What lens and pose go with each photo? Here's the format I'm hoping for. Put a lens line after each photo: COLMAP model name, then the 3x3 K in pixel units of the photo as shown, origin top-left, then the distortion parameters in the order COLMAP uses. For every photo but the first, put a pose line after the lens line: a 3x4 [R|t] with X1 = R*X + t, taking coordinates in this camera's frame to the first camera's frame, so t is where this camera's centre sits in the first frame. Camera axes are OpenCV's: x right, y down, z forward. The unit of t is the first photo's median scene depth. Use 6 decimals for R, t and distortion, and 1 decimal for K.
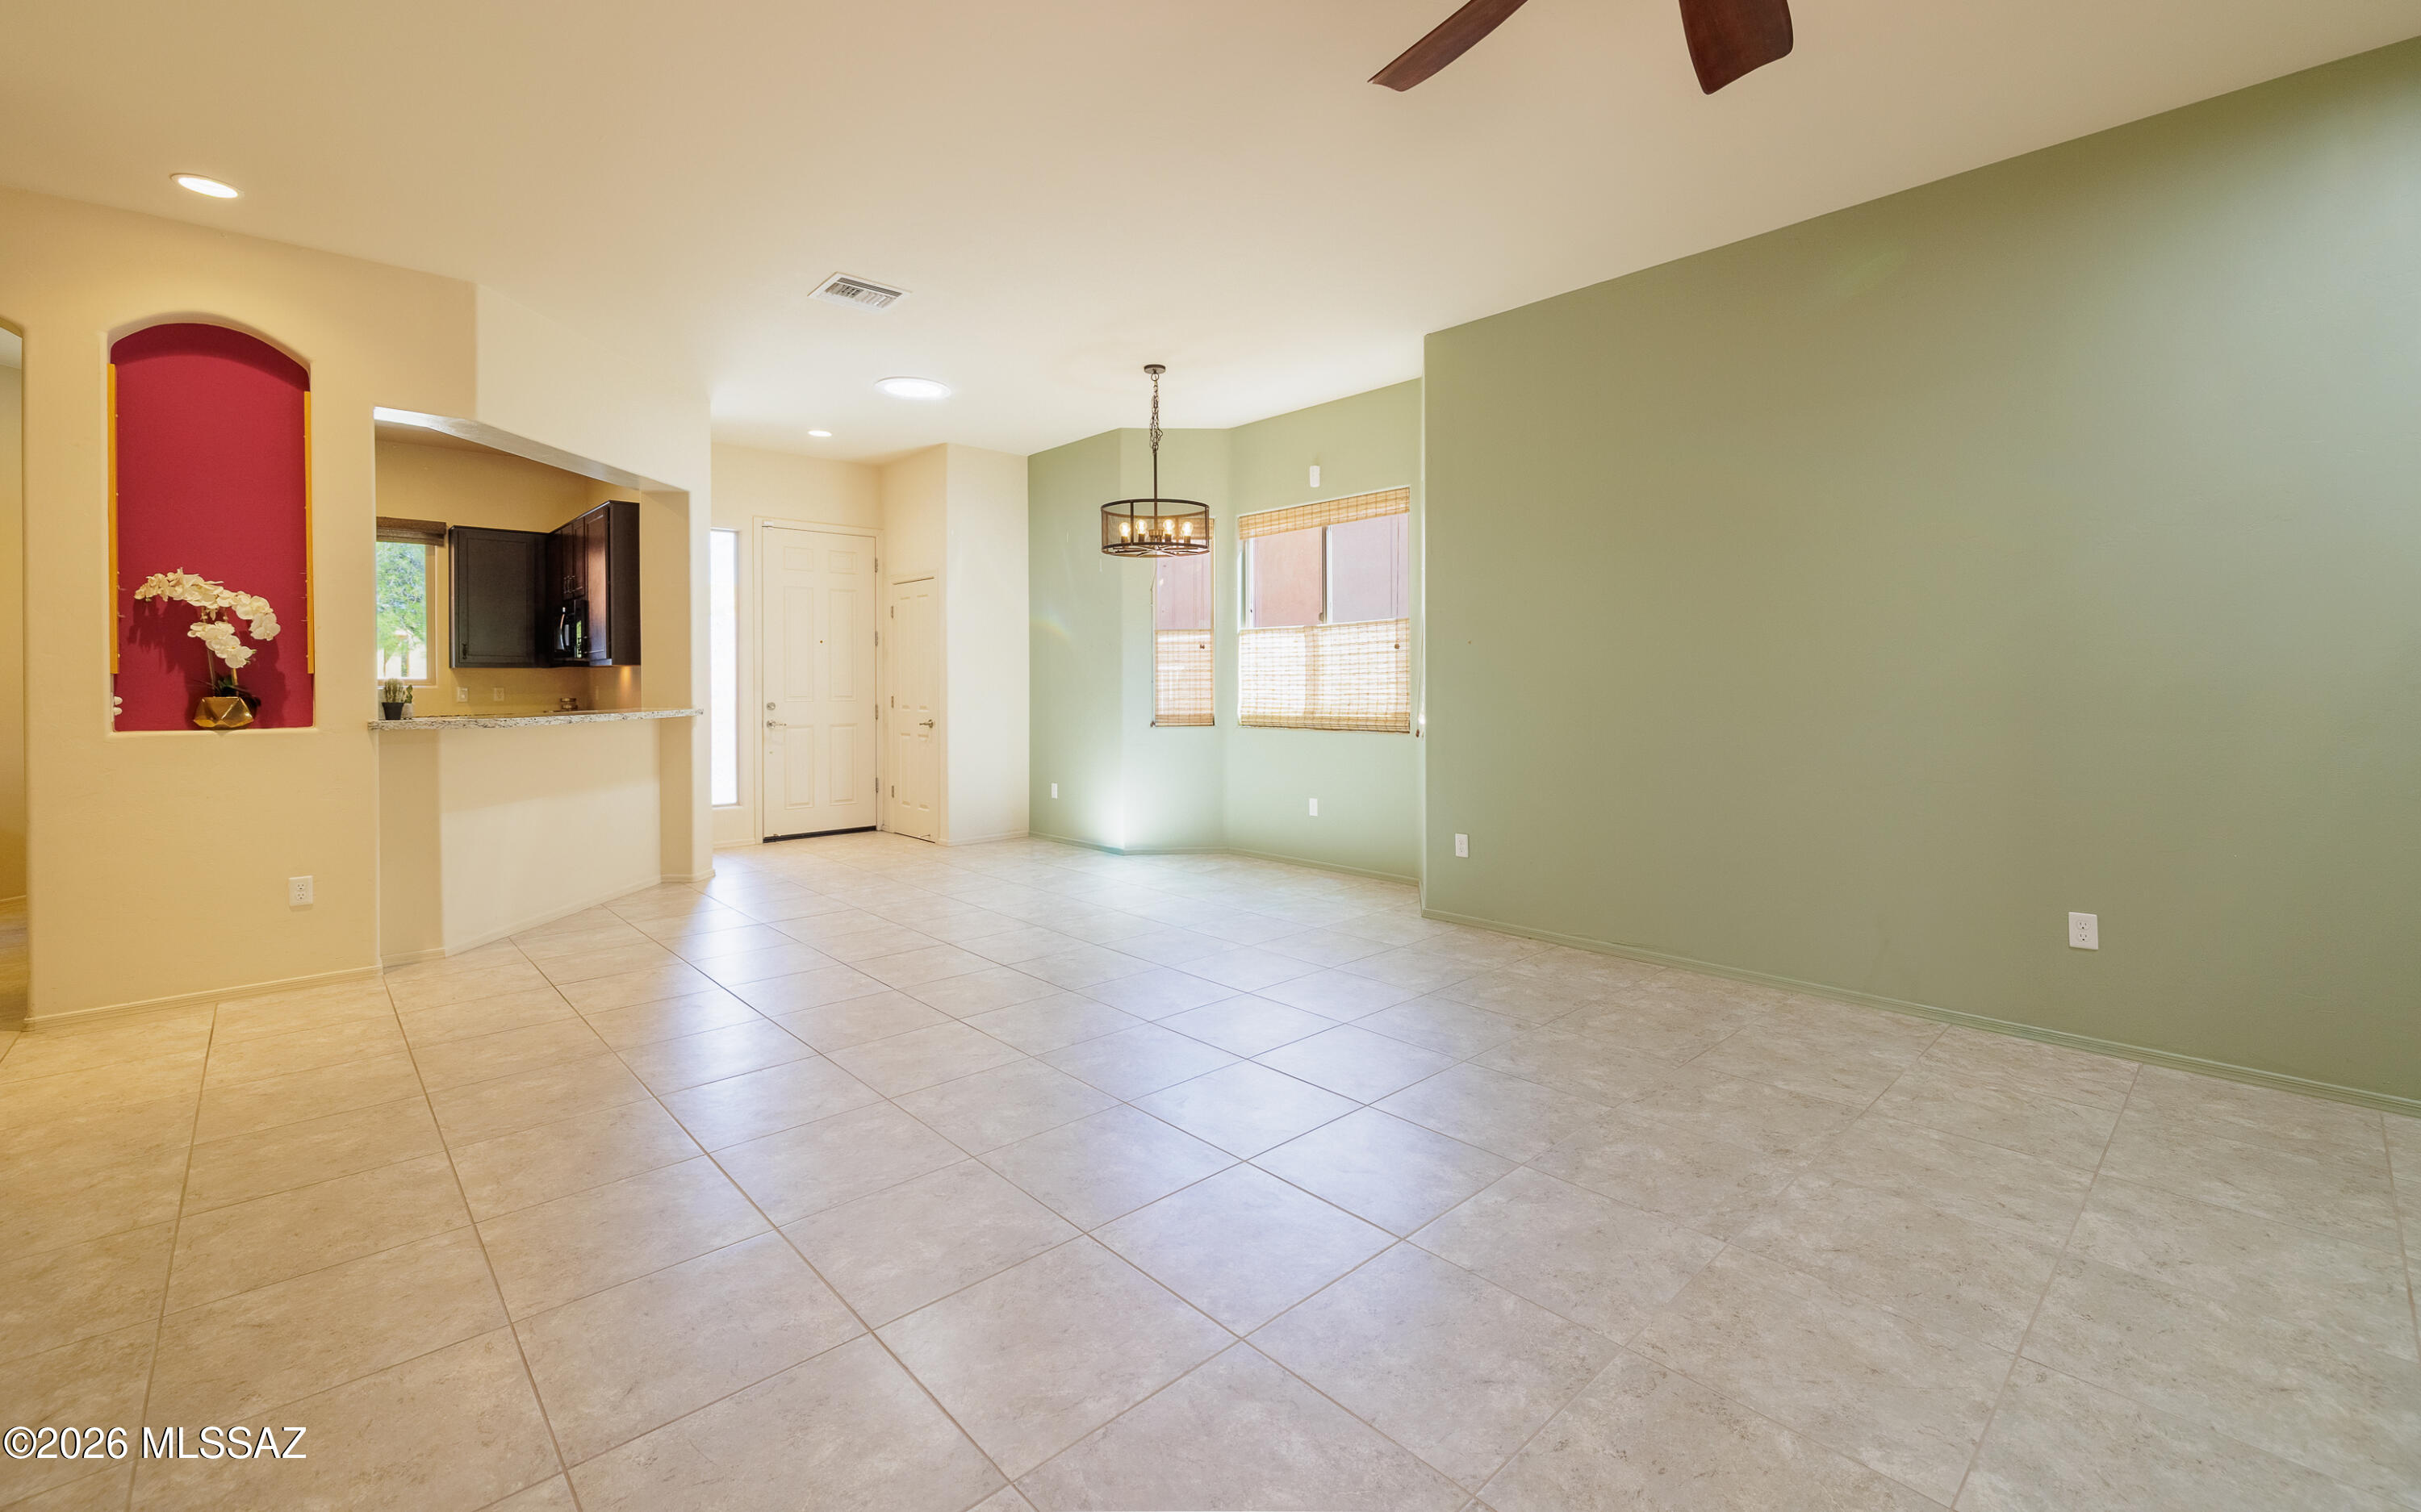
lens RADIAL K [[1014.0, 0, 1210.9], [0, 1014.0, 686.4], [0, 0, 1]] dist [0.000854, -0.000566]
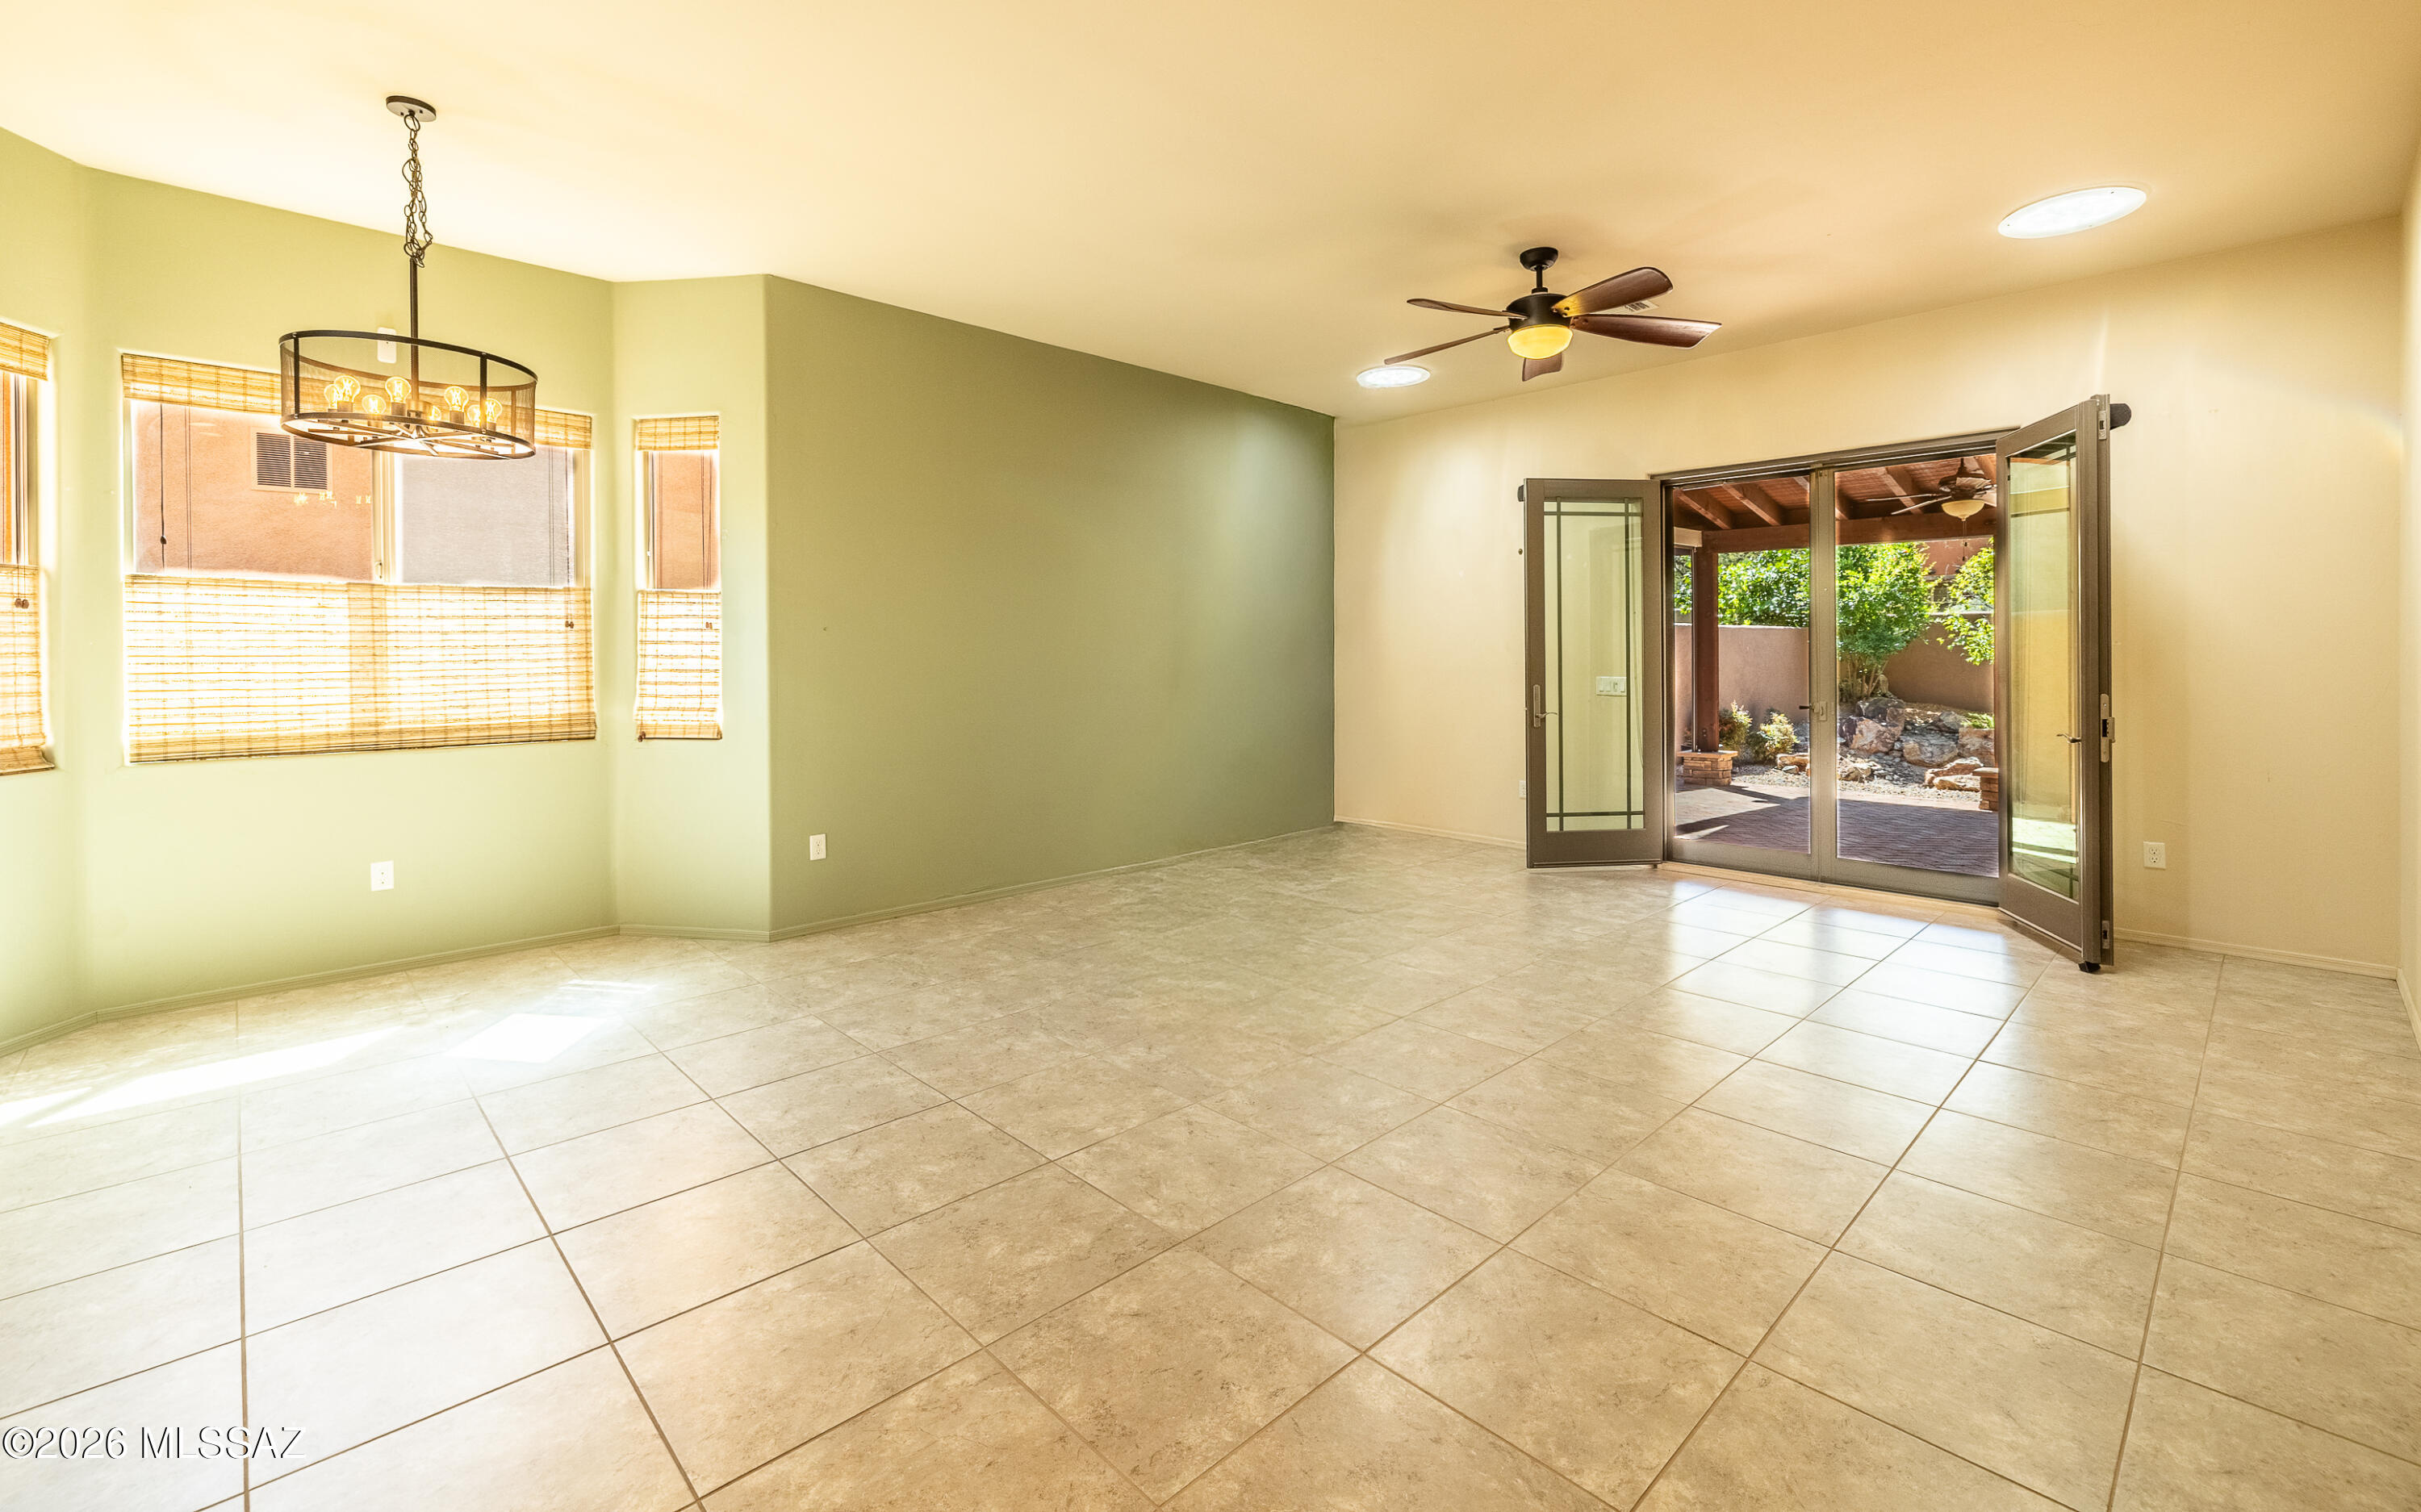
lens RADIAL K [[1022.9, 0, 1215.5], [0, 1022.9, 661.3], [0, 0, 1]] dist [0.000866, 0.000106]
pose [[-0.017079, -0.004766, 0.999843, -0.768718], [0.008554, 0.999951, 0.004912, -0.016158], [-0.999818, 0.008637, -0.017037, 0.719760]]
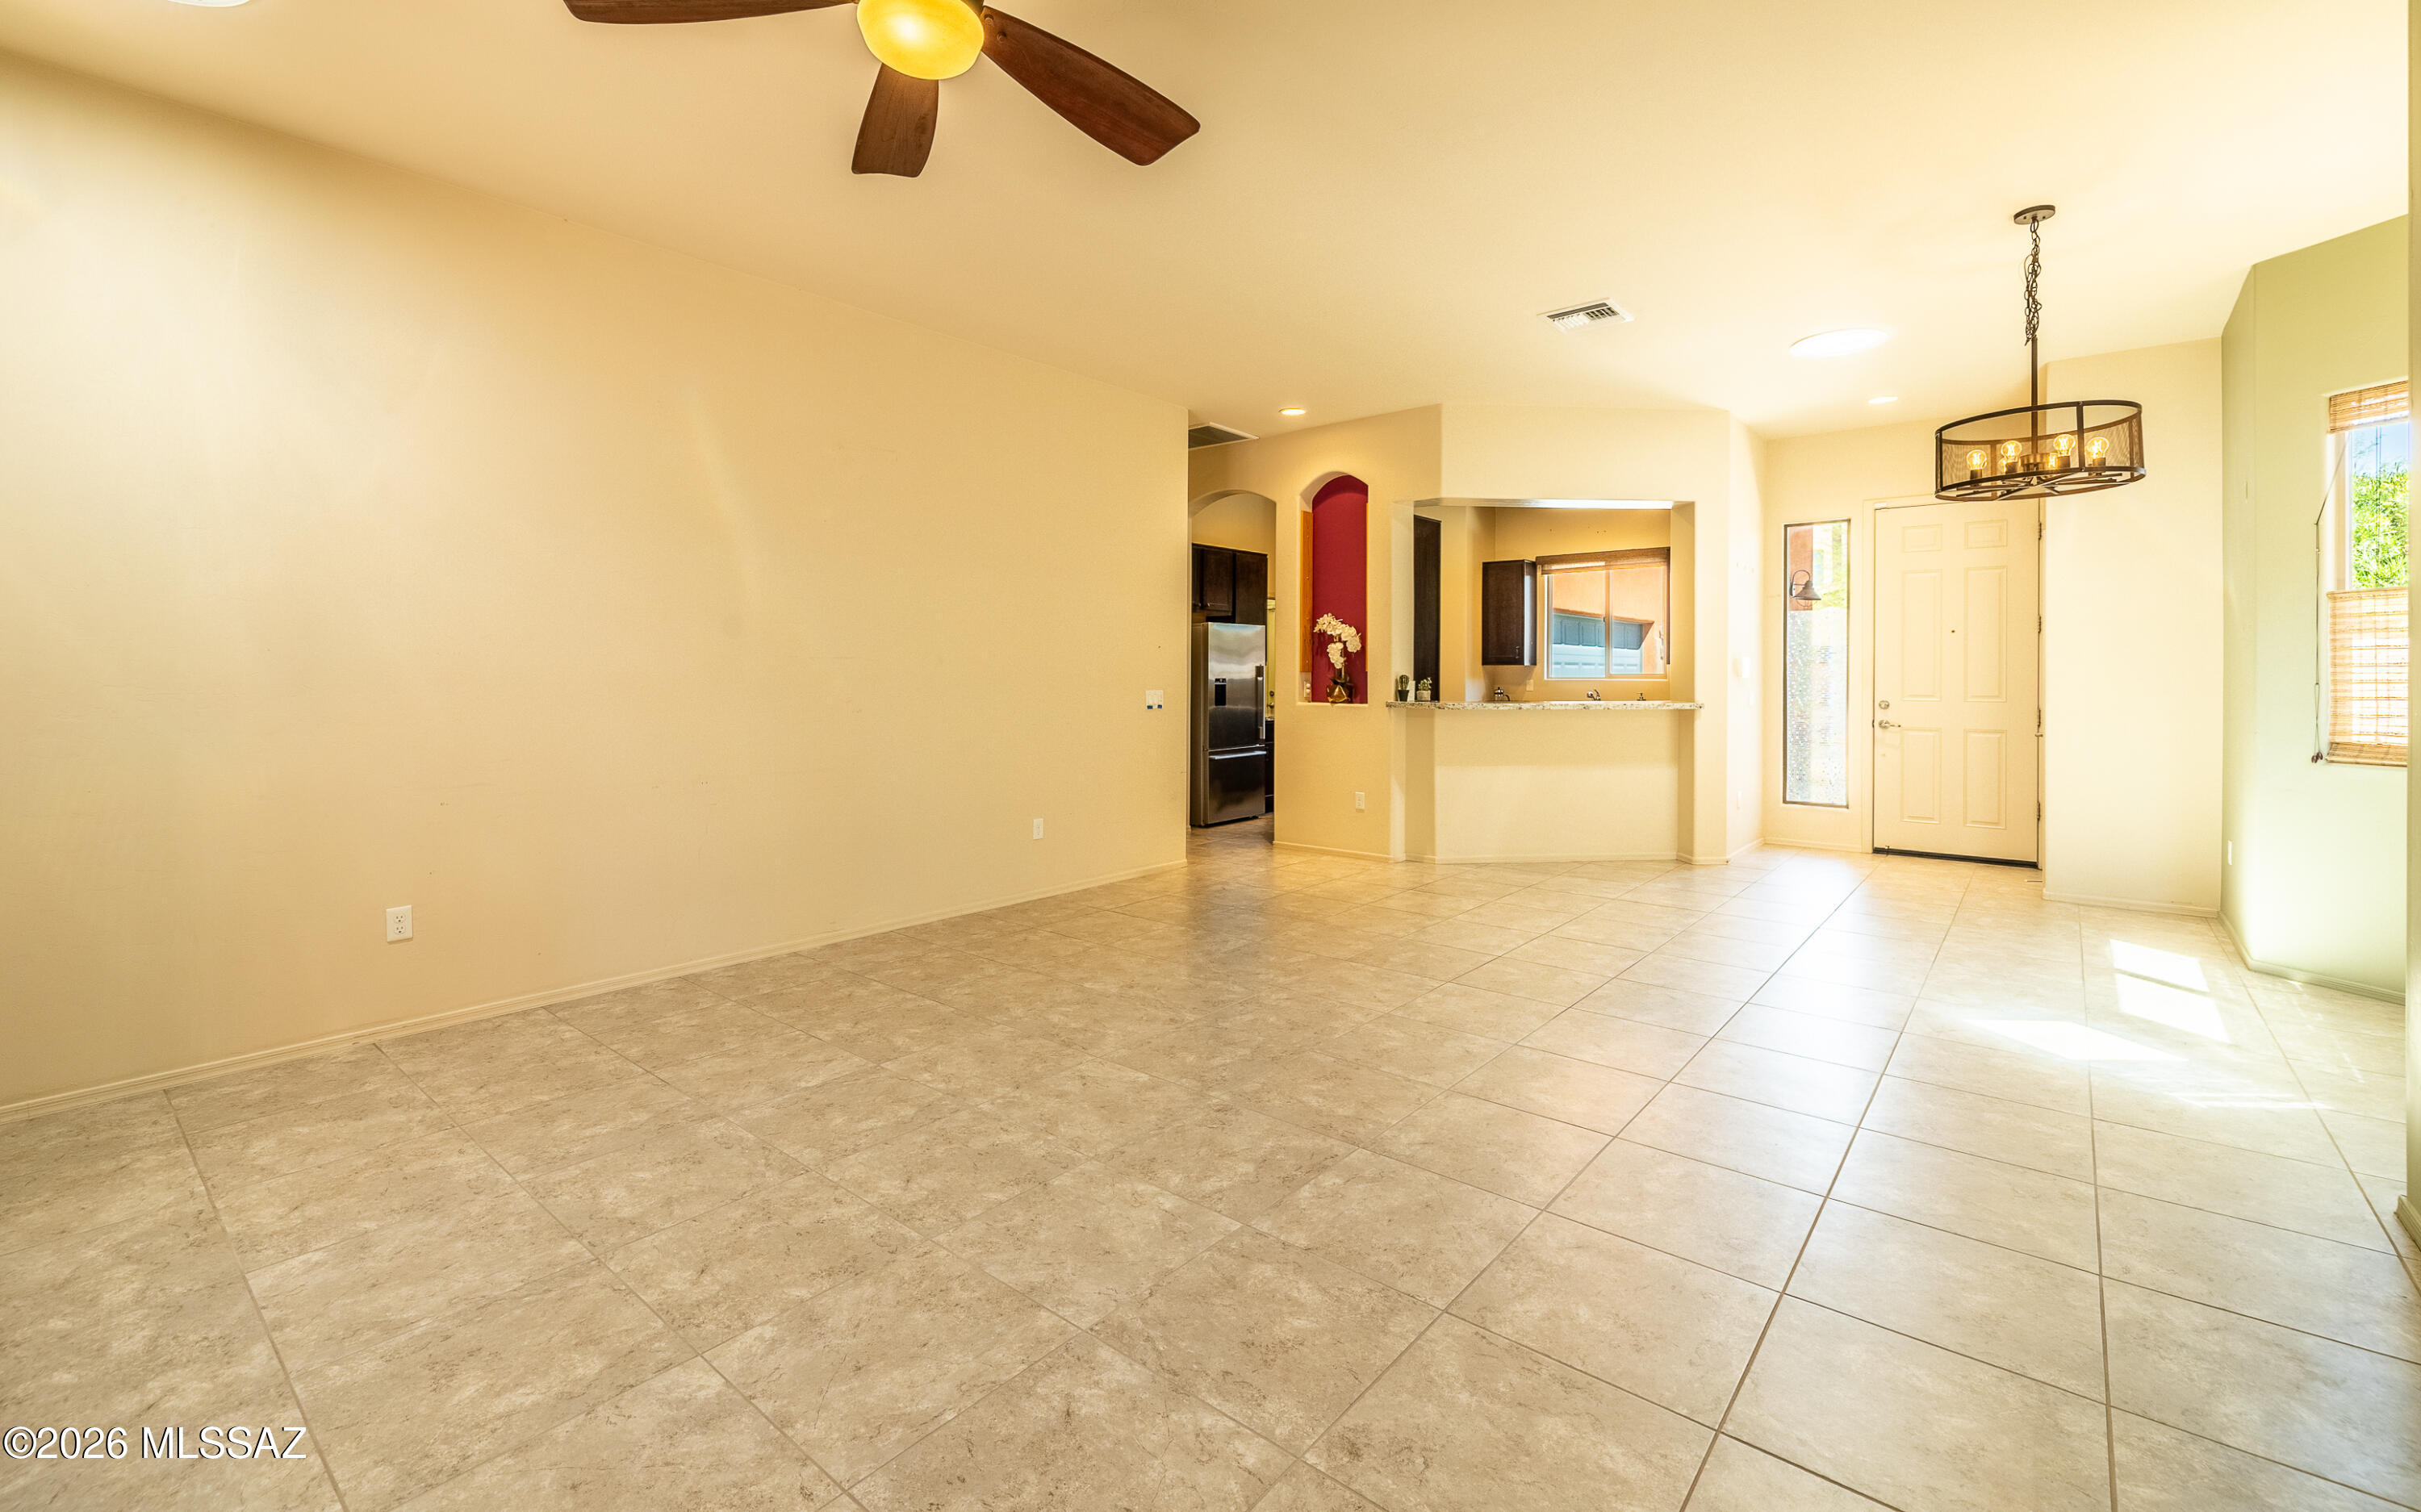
lens RADIAL K [[1023.5, 0, 1205.7], [0, 1023.5, 681.2], [0, 0, 1]] dist [0.000872, 0.000394]
pose [[0.126800, 0.009572, -0.991882, 0.658724], [-0.007490, 0.999934, 0.008692, -0.008535], [0.991900, 0.006327, 0.126863, 0.467468]]
